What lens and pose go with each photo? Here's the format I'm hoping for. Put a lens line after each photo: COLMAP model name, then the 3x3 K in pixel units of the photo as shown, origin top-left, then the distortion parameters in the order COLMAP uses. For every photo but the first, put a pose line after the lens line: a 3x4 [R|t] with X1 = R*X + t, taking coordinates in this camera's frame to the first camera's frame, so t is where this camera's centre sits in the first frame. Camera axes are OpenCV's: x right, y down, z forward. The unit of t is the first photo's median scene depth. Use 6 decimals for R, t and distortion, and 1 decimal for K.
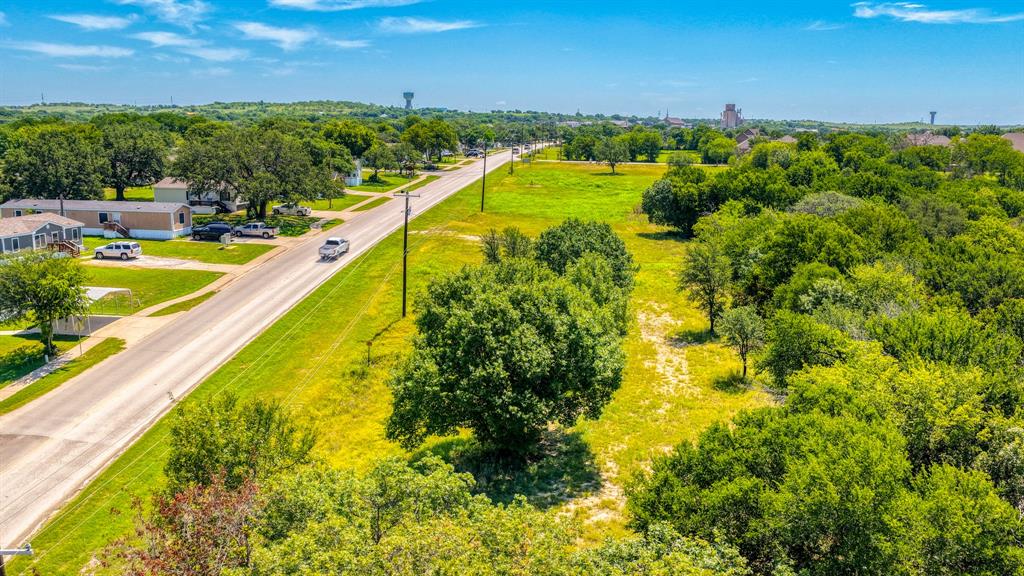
lens RADIAL K [[847.3, 0, 516.0], [0, 847.3, 288.3], [0, 0, 1]] dist [-0.011777, 0.033350]
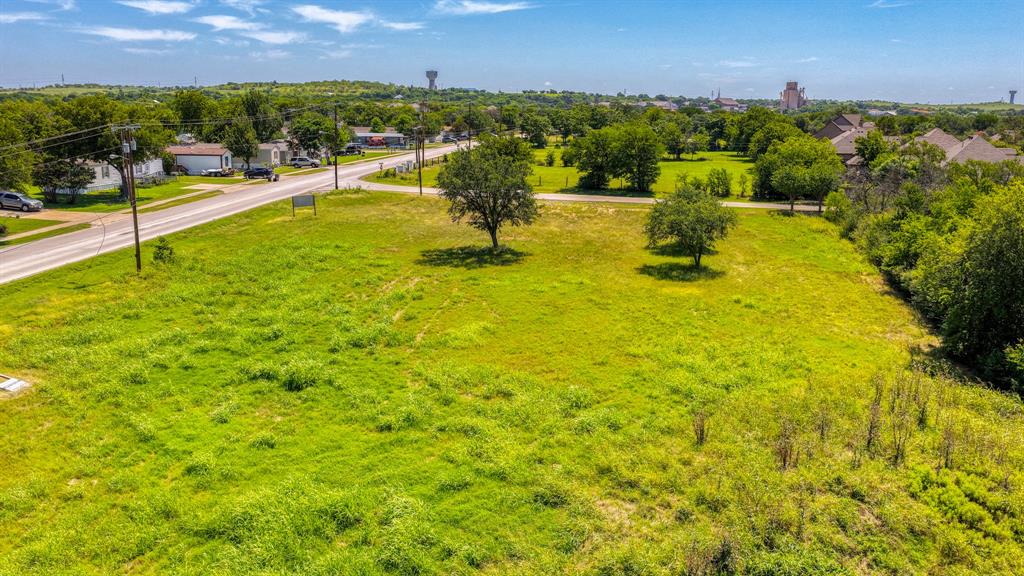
lens RADIAL K [[847.3, 0, 516.0], [0, 847.3, 288.3], [0, 0, 1]] dist [-0.011777, 0.033350]
pose [[0.998139, 0.010390, -0.060089, 0.215059], [-0.009126, 0.999732, 0.021259, -0.189080], [0.060294, -0.020671, 0.997967, 0.965241]]
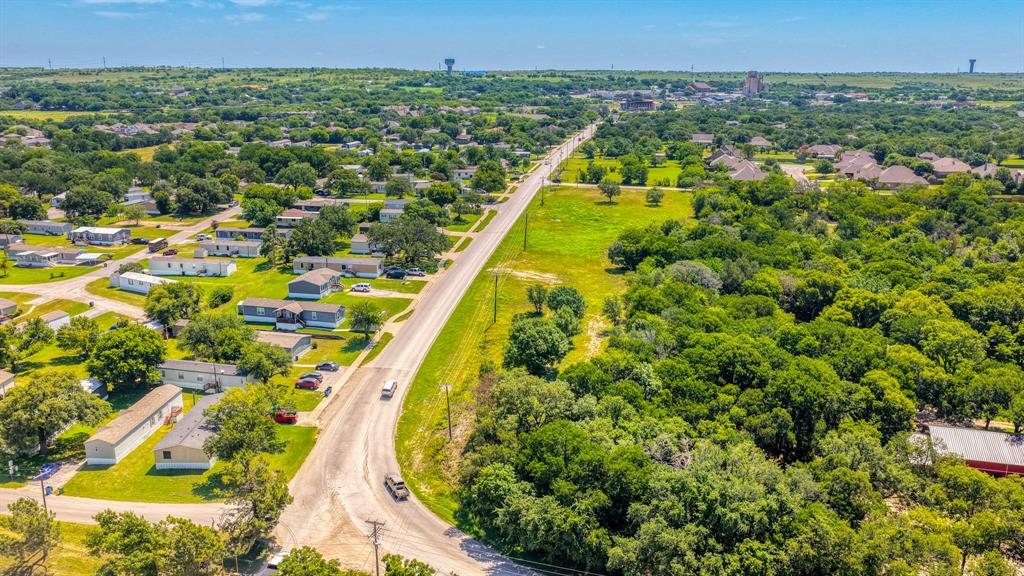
lens RADIAL K [[847.3, 0, 516.0], [0, 847.3, 288.3], [0, 0, 1]] dist [-0.011777, 0.033350]
pose [[0.999102, 0.001301, -0.042347, 0.017202], [0.001374, 0.998007, 0.063094, -0.115962], [0.042345, -0.063096, 0.997109, -0.761122]]
